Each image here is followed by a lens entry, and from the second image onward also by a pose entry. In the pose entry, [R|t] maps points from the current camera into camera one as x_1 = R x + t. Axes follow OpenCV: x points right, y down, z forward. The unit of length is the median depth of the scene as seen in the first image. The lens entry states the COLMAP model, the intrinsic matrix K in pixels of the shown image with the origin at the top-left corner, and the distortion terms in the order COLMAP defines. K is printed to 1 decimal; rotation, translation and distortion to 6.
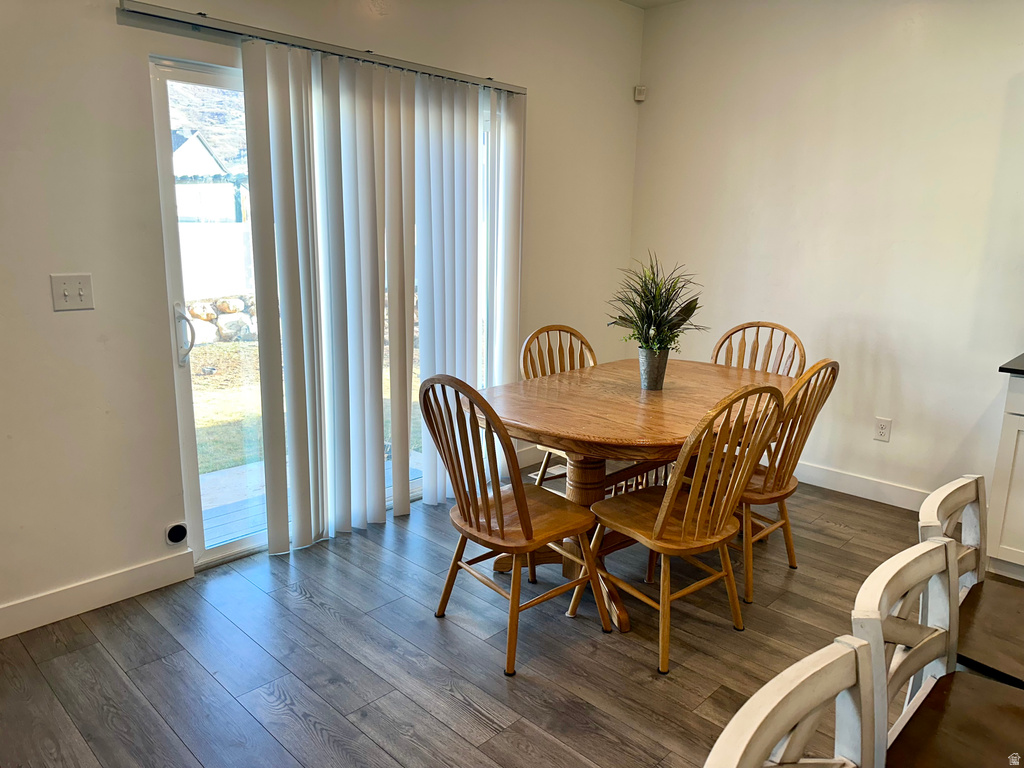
lens RADIAL K [[711.7, 0, 512.0], [0, 711.7, 384.0], [0, 0, 1]] dist [0.102030, -0.141542]
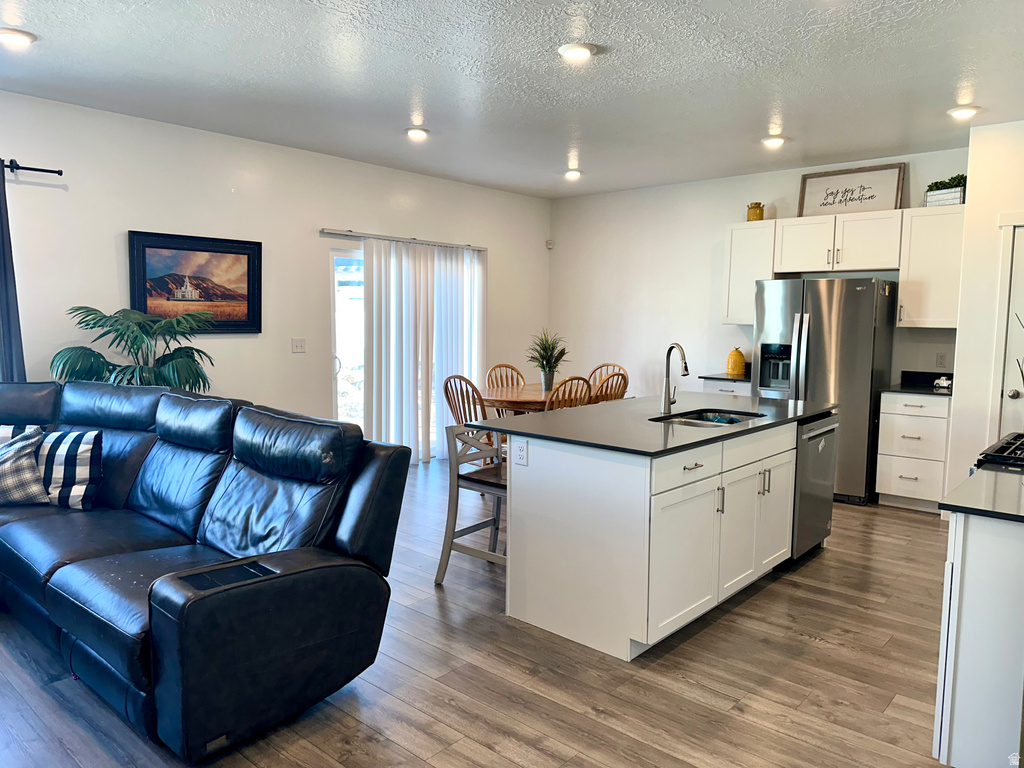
lens RADIAL K [[732.4, 0, 512.0], [0, 732.4, 384.0], [0, 0, 1]] dist [0.133046, -0.163780]
pose [[0.999116, -0.009867, 0.040859, 0.000180], [0.014603, 0.992991, -0.117288, 0.240732], [-0.039416, 0.117781, 0.992257, -1.159156]]
